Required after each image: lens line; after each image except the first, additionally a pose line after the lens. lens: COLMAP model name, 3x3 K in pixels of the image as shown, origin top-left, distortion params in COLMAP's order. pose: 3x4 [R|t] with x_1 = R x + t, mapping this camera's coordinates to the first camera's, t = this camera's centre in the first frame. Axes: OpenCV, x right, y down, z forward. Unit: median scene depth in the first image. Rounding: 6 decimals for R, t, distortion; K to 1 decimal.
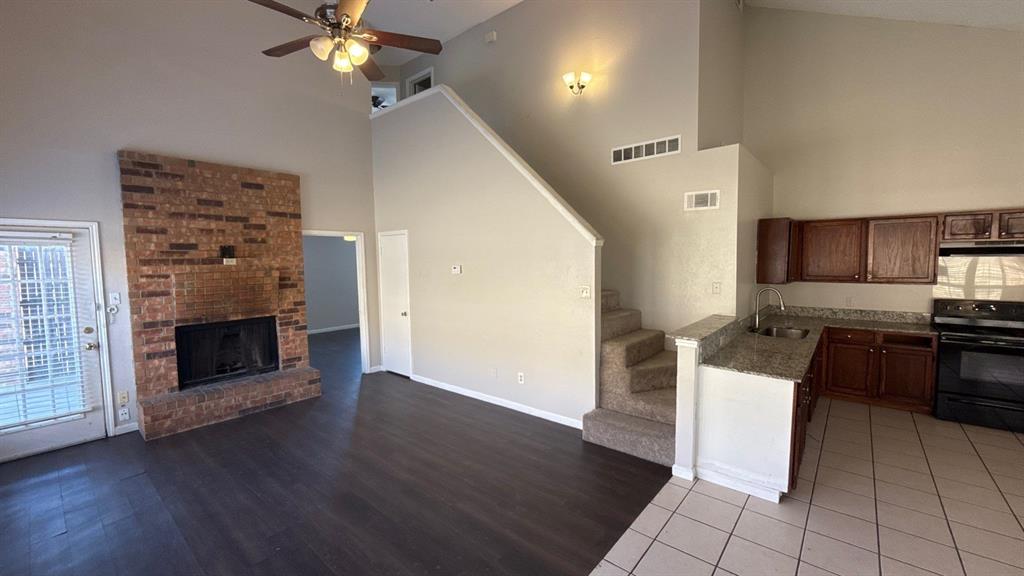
lens RADIAL K [[408.2, 0, 513.0], [0, 408.2, 287.1], [0, 0, 1]] dist [-0.000403, -0.000042]
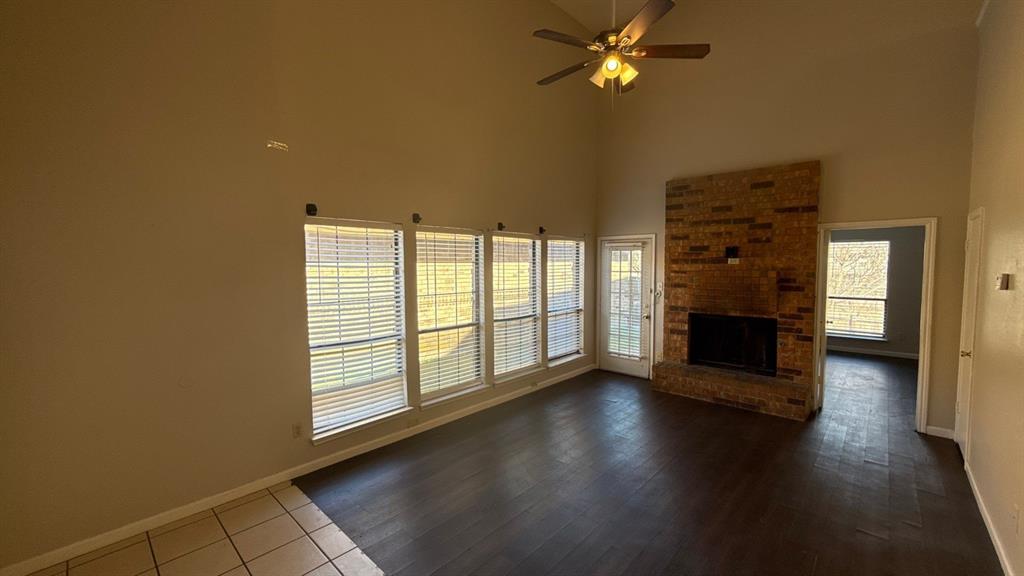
lens RADIAL K [[408.2, 0, 513.0], [0, 408.2, 287.1], [0, 0, 1]] dist [-0.000403, -0.000042]
pose [[-0.043127, 0.073229, -0.996382, 0.427775], [-0.063334, 0.995104, 0.075876, -0.041061], [0.997060, 0.066377, -0.038278, 0.487563]]
